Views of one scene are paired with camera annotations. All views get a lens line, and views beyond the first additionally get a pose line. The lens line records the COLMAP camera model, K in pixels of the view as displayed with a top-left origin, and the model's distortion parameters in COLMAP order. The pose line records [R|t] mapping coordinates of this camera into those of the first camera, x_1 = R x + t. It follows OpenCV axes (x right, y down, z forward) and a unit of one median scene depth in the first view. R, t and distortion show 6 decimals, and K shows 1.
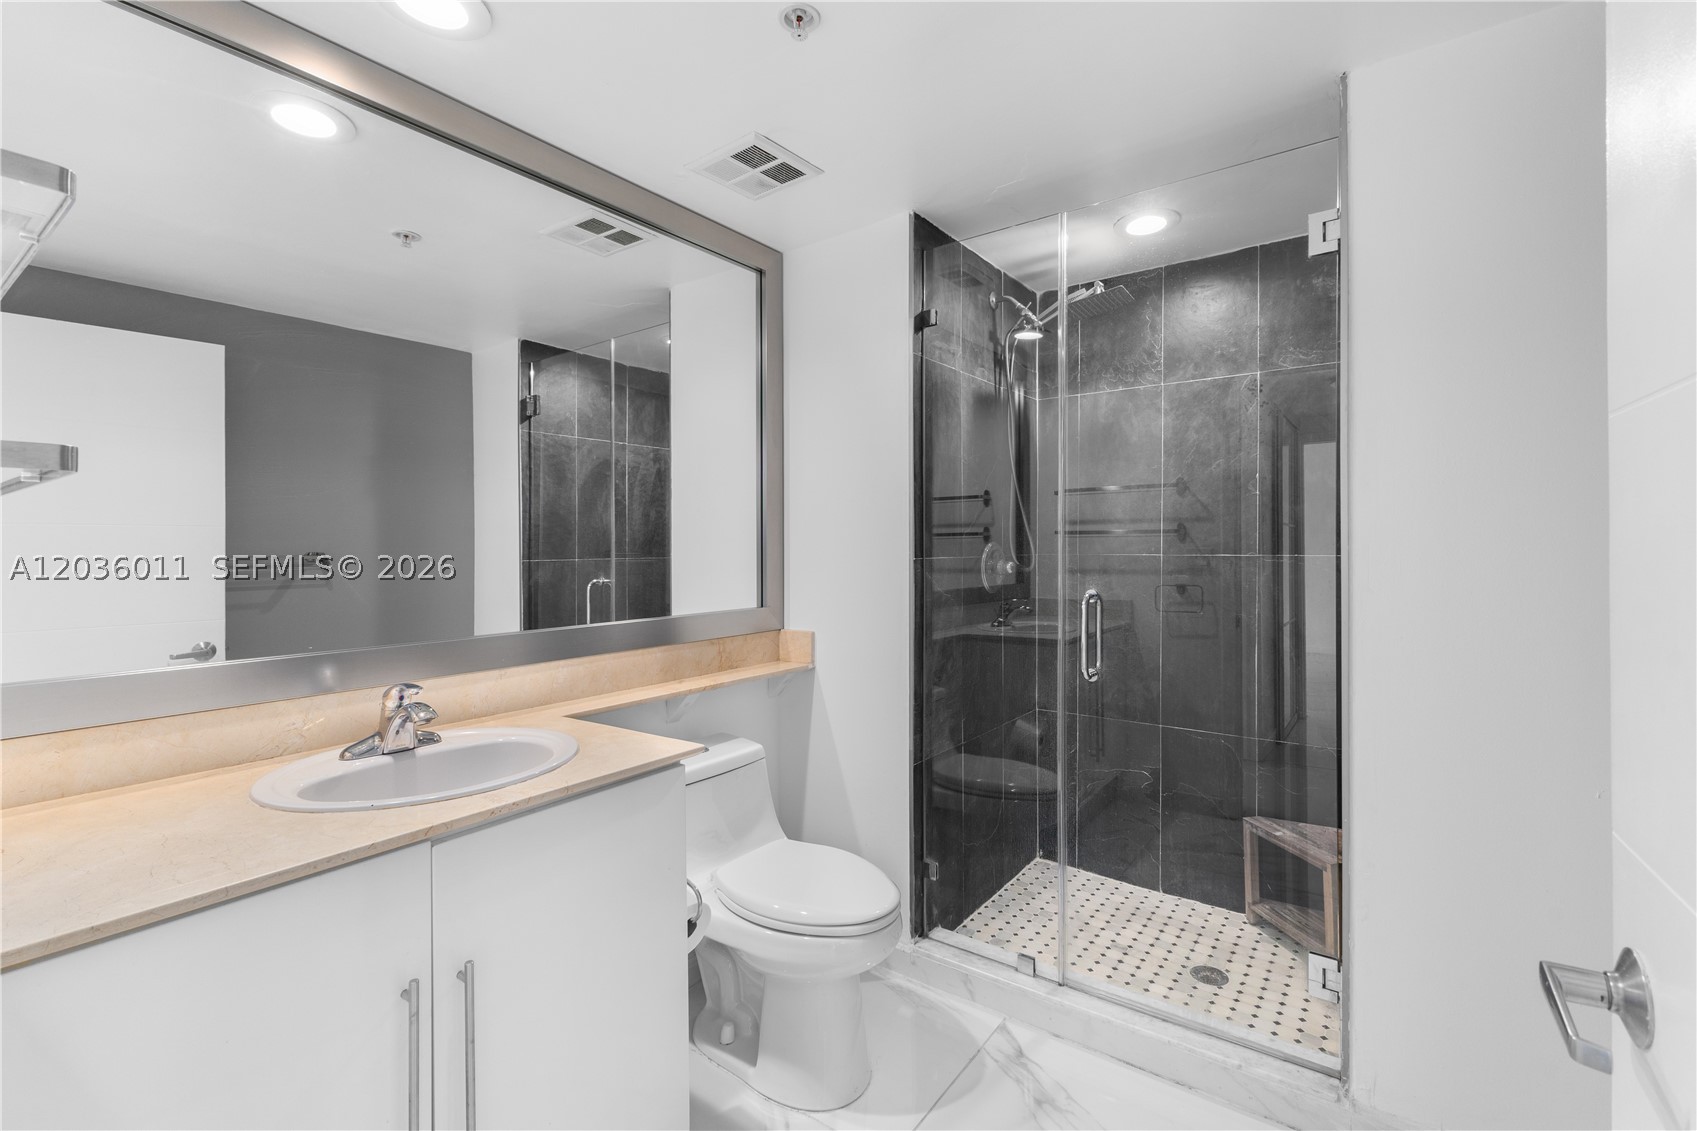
lens RADIAL K [[725.2, 0, 857.7], [0, 725.2, 557.7], [0, 0, 1]] dist [0.003926, 0.000151]
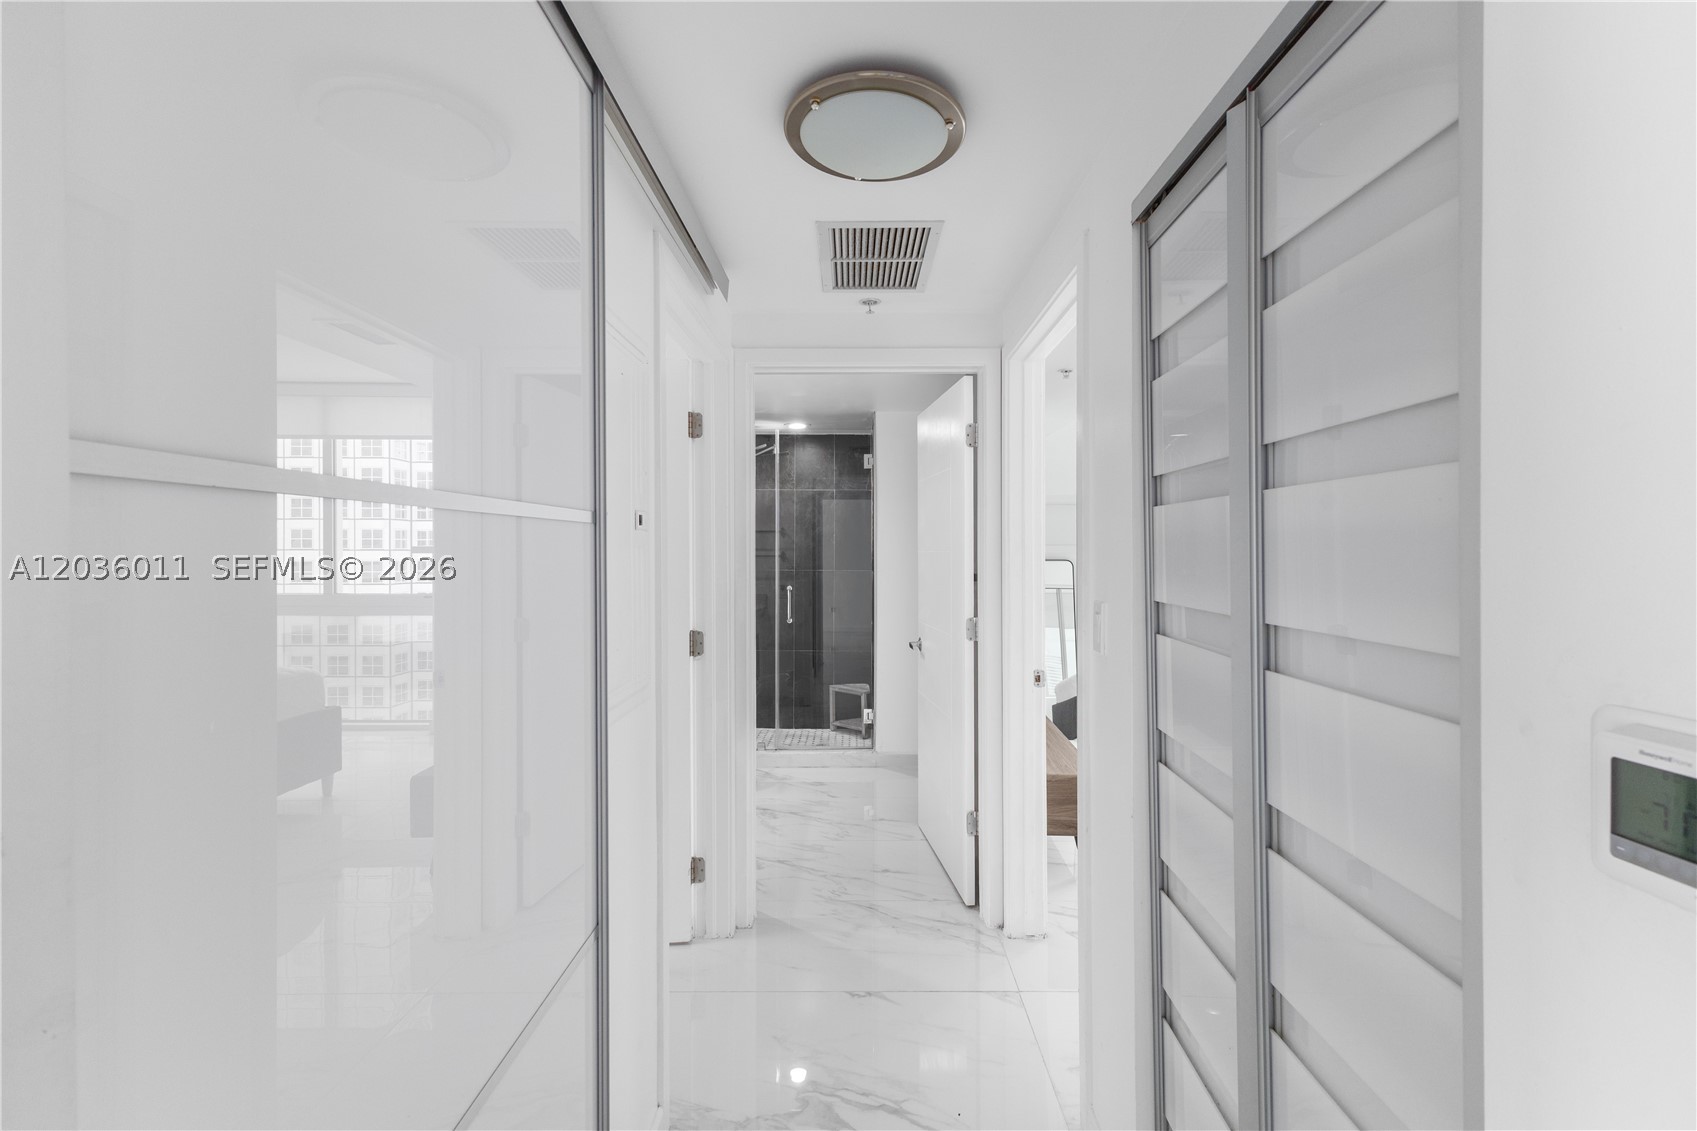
lens RADIAL K [[733.0, 0, 860.0], [0, 733.0, 558.1], [0, 0, 1]] dist [0.006589, 0.000257]
pose [[0.796637, -0.004315, 0.604442, -0.753904], [0.004328, 0.999990, 0.001435, -0.041866], [-0.604442, 0.001473, 0.796648, -0.856262]]
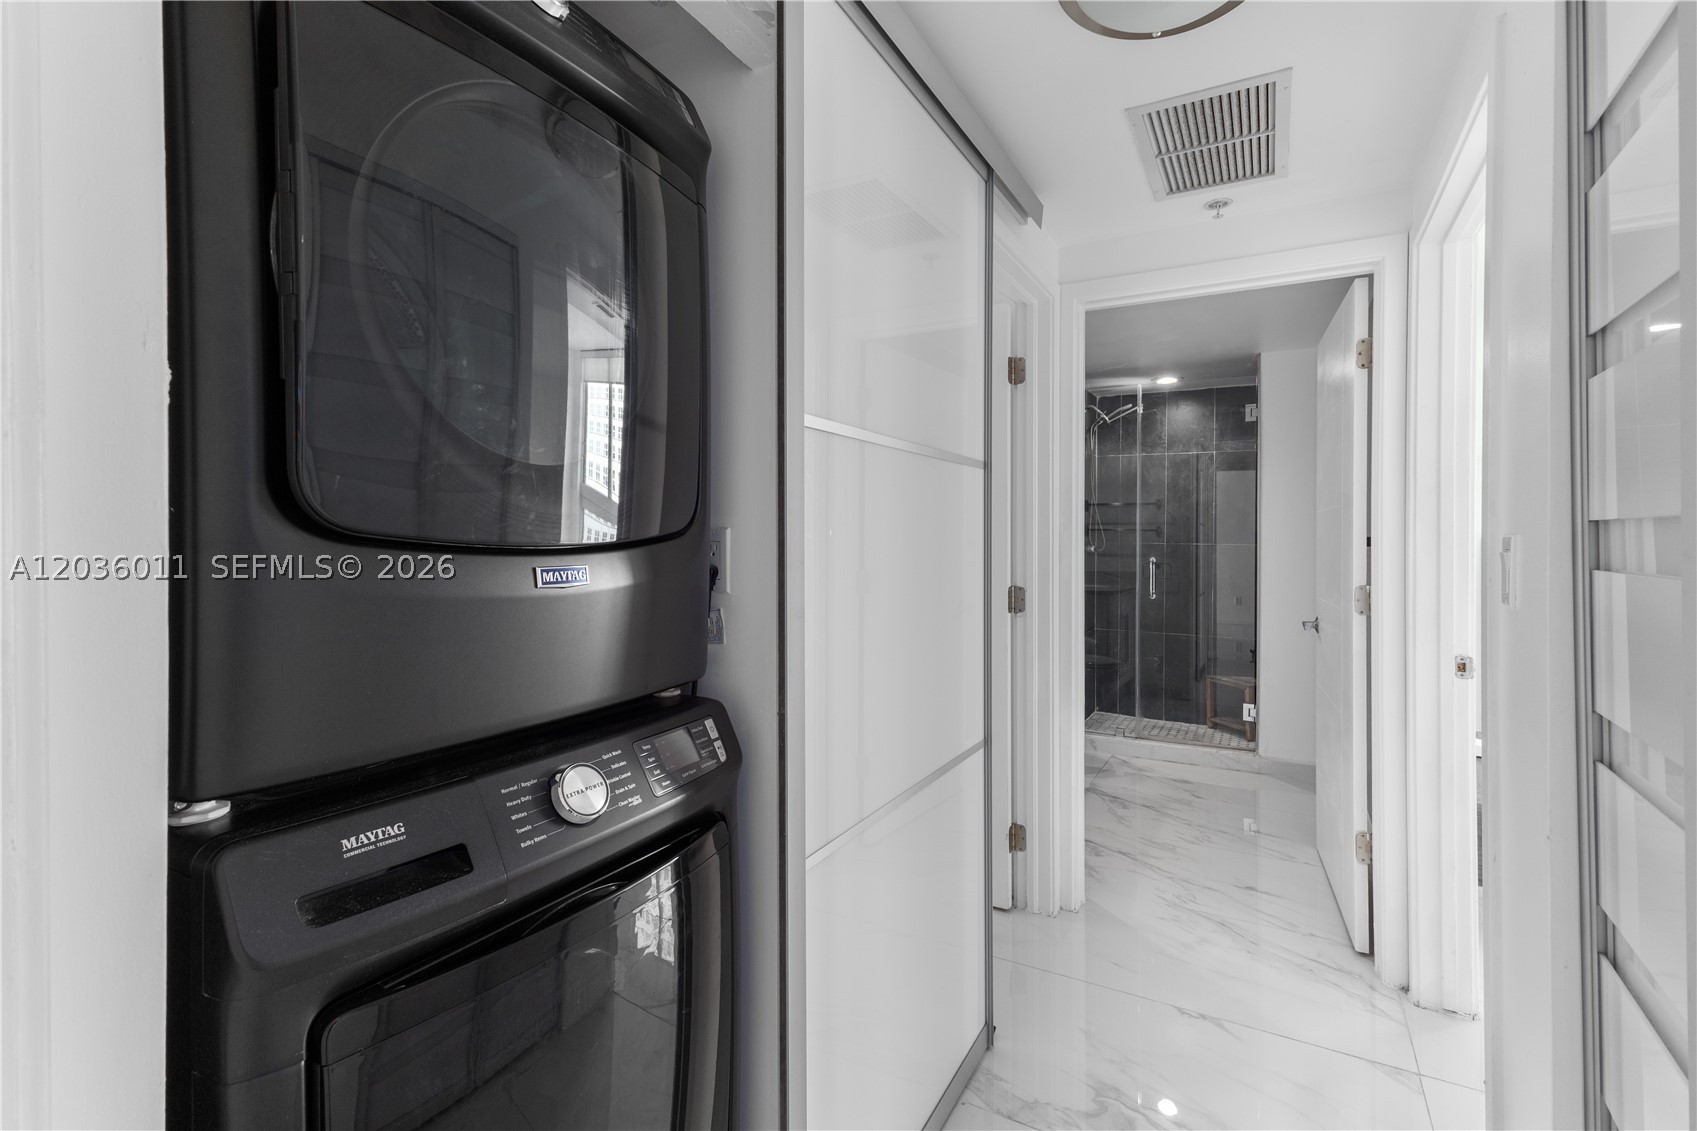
lens RADIAL K [[754.1, 0, 893.1], [0, 754.1, 549.9], [0, 0, 1]] dist [0.007619, 0.000320]
pose [[0.985099, 0.003630, 0.171948, -0.651784], [-0.004505, 0.999979, 0.004698, 0.007944], [-0.171928, -0.005403, 0.985095, -0.865010]]
